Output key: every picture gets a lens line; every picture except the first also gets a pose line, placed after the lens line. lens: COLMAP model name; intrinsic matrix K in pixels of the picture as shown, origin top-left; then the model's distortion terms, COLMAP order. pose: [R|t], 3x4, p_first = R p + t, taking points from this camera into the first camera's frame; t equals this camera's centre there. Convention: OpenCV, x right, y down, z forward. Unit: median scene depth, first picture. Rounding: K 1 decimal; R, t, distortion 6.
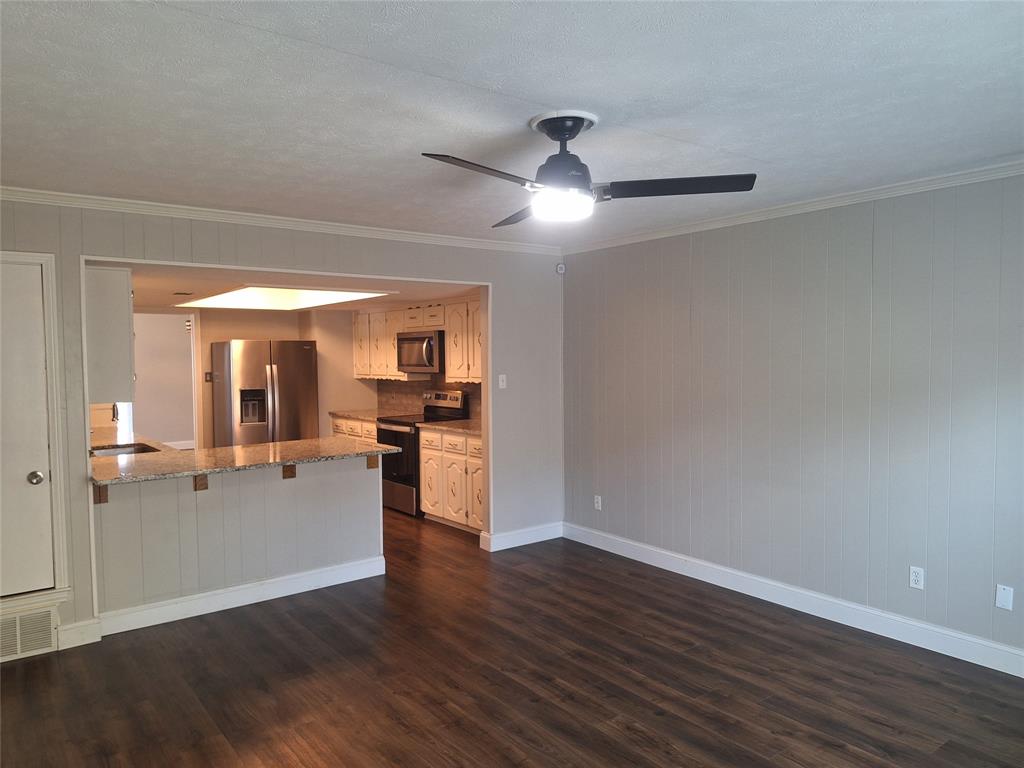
lens RADIAL K [[701.4, 0, 506.0], [0, 701.4, 384.4], [0, 0, 1]] dist [0.006035, -0.001272]
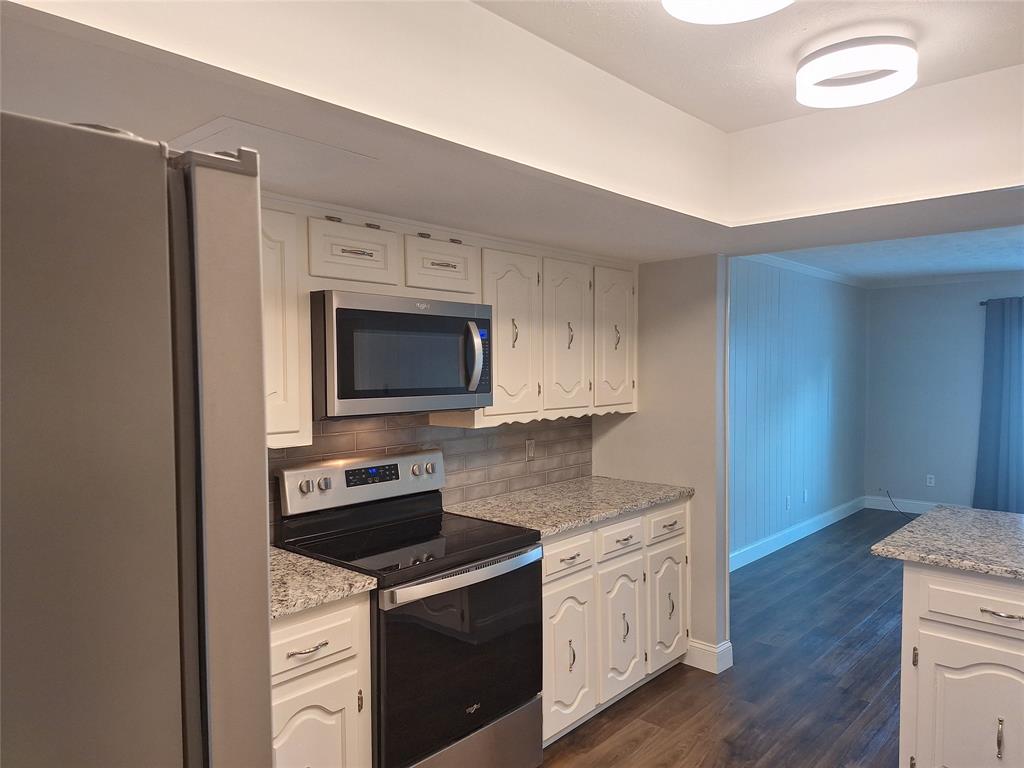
lens RADIAL K [[705.9, 0, 512.0], [0, 705.9, 384.0], [0, 0, 1]] dist [0.006455, 0.001815]
pose [[-0.176681, -0.014320, 0.984164, -0.658260], [0.047598, 0.998600, 0.023075, -0.049910], [-0.983117, 0.050921, -0.175752, 1.361245]]
